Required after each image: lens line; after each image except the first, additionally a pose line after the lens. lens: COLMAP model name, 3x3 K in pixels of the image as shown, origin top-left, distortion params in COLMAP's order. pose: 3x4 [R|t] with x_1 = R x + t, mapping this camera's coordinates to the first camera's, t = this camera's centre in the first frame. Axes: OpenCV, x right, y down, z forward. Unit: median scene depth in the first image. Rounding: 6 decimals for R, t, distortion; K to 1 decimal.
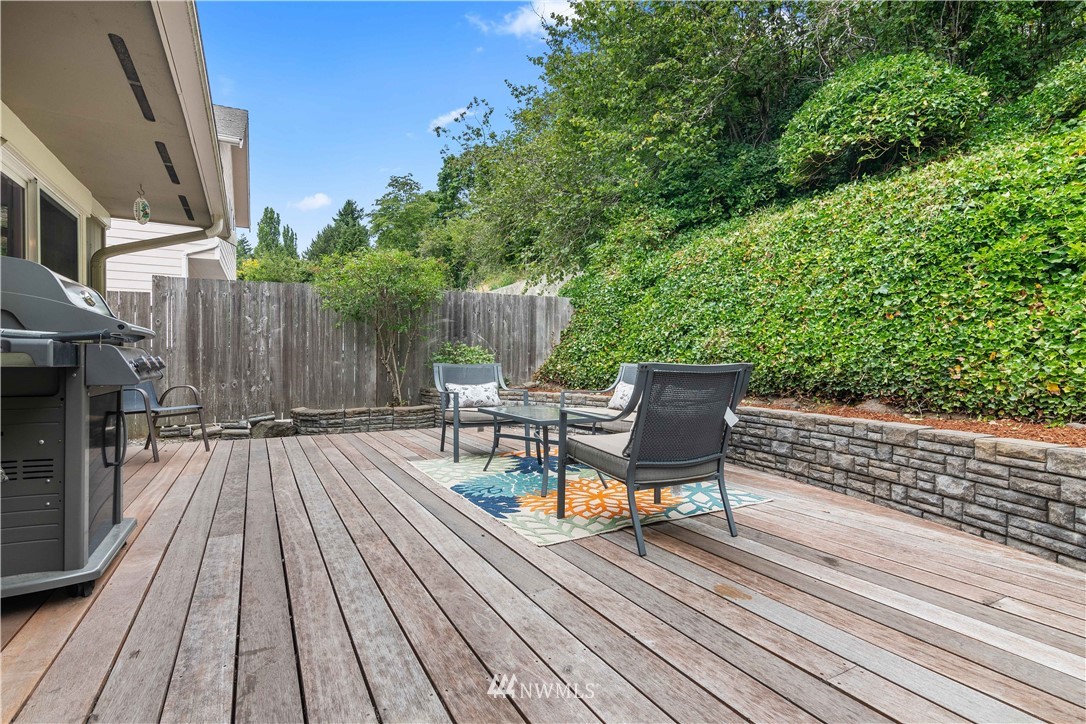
lens RADIAL K [[520.6, 0, 541.7], [0, 520.6, 360.7], [0, 0, 1]] dist [0.000687, 0.000156]
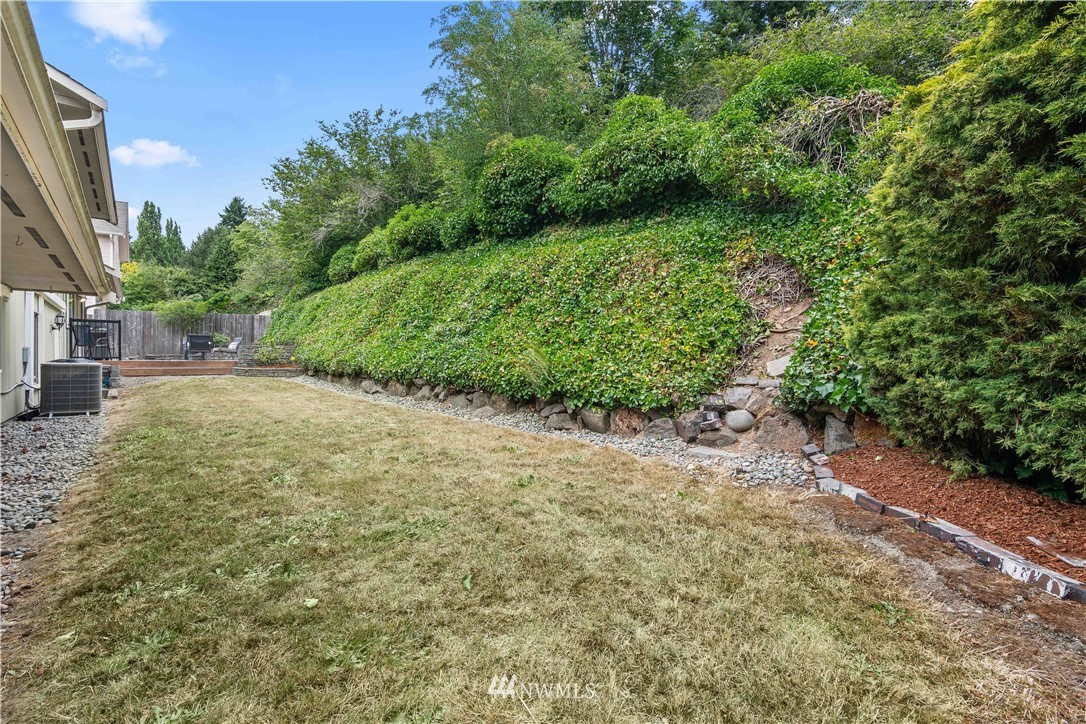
lens RADIAL K [[520.6, 0, 541.7], [0, 520.6, 360.7], [0, 0, 1]] dist [0.000687, 0.000156]
pose [[0.987217, 0.002935, 0.159353, 0.069489], [-0.003832, 0.999978, 0.005326, 0.005708], [-0.159334, -0.005869, 0.987207, -0.124388]]
